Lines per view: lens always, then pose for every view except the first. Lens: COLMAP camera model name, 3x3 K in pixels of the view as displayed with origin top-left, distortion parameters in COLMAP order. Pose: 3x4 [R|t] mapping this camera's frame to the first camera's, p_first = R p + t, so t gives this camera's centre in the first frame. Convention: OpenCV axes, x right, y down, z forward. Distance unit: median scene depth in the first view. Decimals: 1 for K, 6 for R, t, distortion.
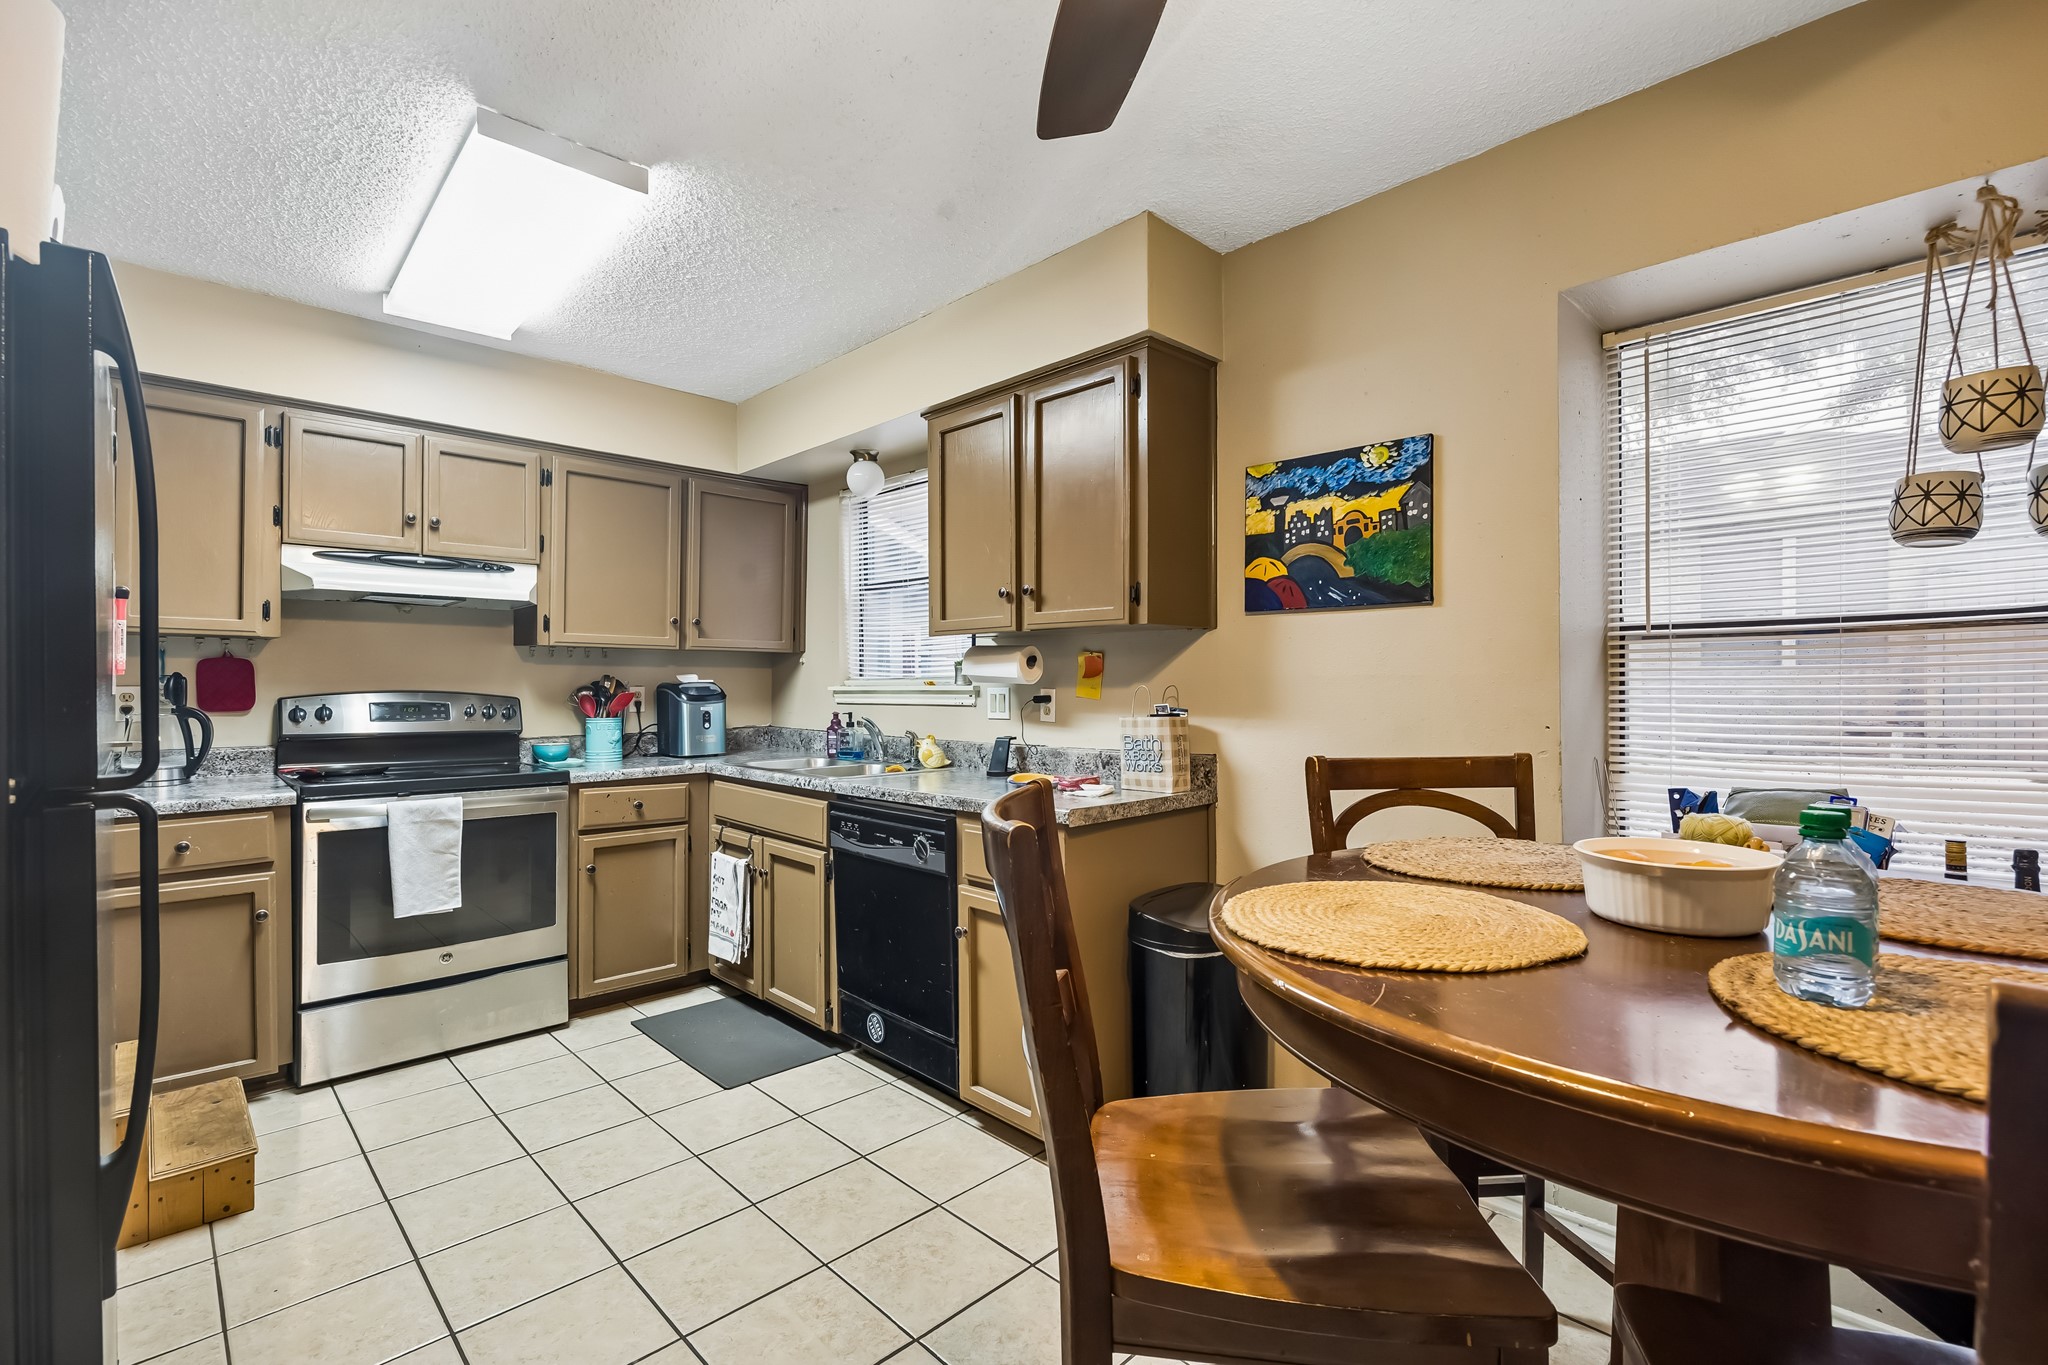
lens RADIAL K [[886.8, 0, 1005.7], [0, 886.8, 683.5], [0, 0, 1]] dist [-0.002760, 0.001798]
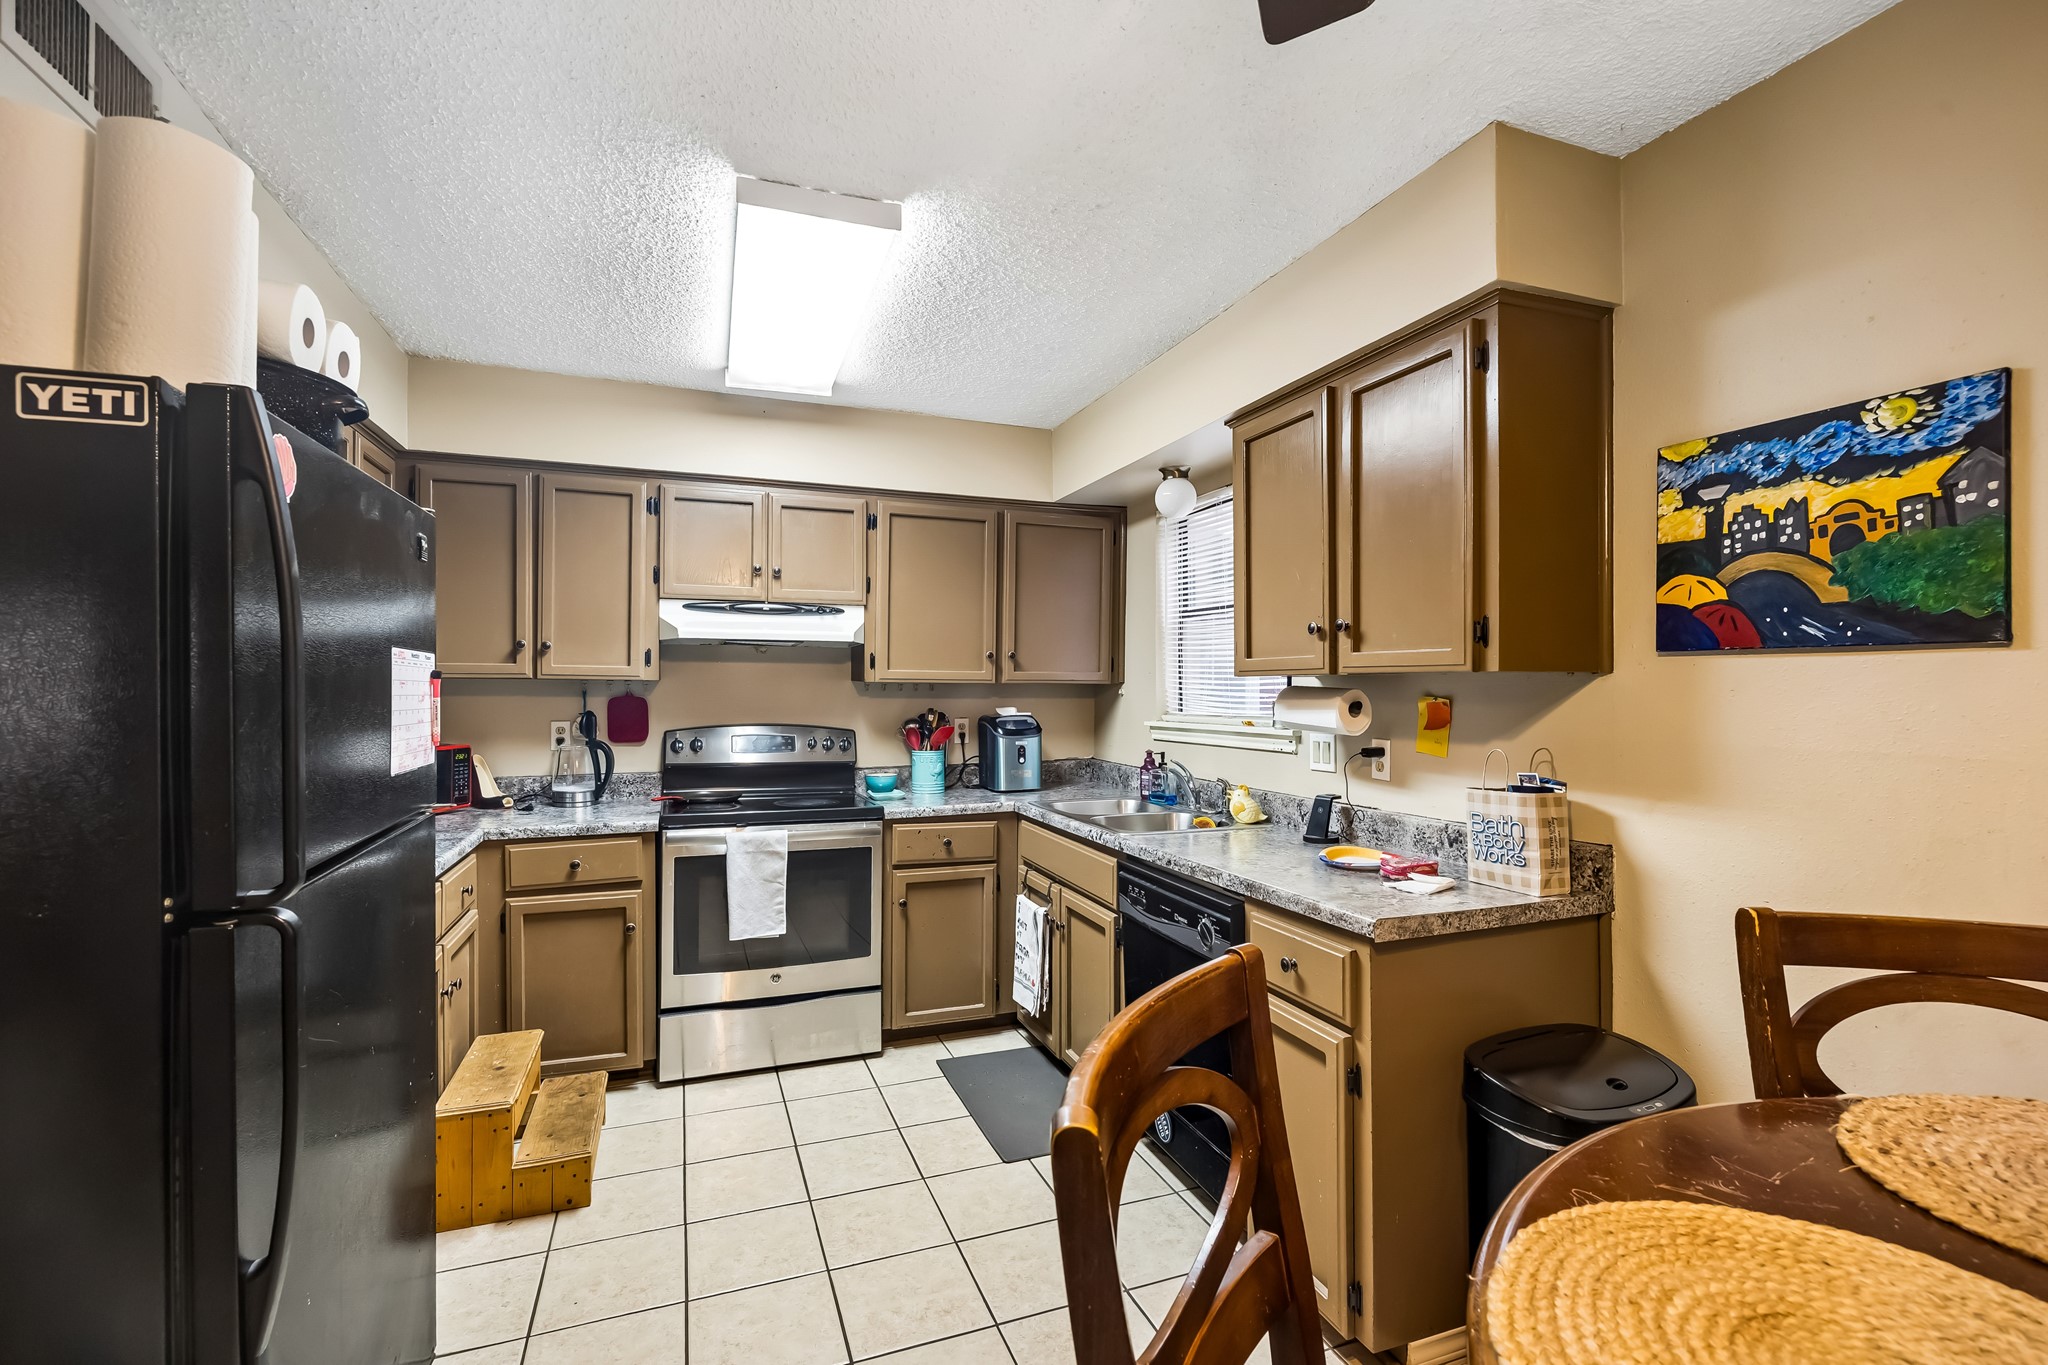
lens RADIAL K [[886.8, 0, 1031.9], [0, 886.8, 685.1], [0, 0, 1]] dist [-0.002760, 0.001798]
pose [[0.923006, 0.000138, -0.384786, 0.072174], [-0.001584, 0.999993, -0.003440, -0.045472], [0.384782, 0.003785, 0.923000, 0.134540]]
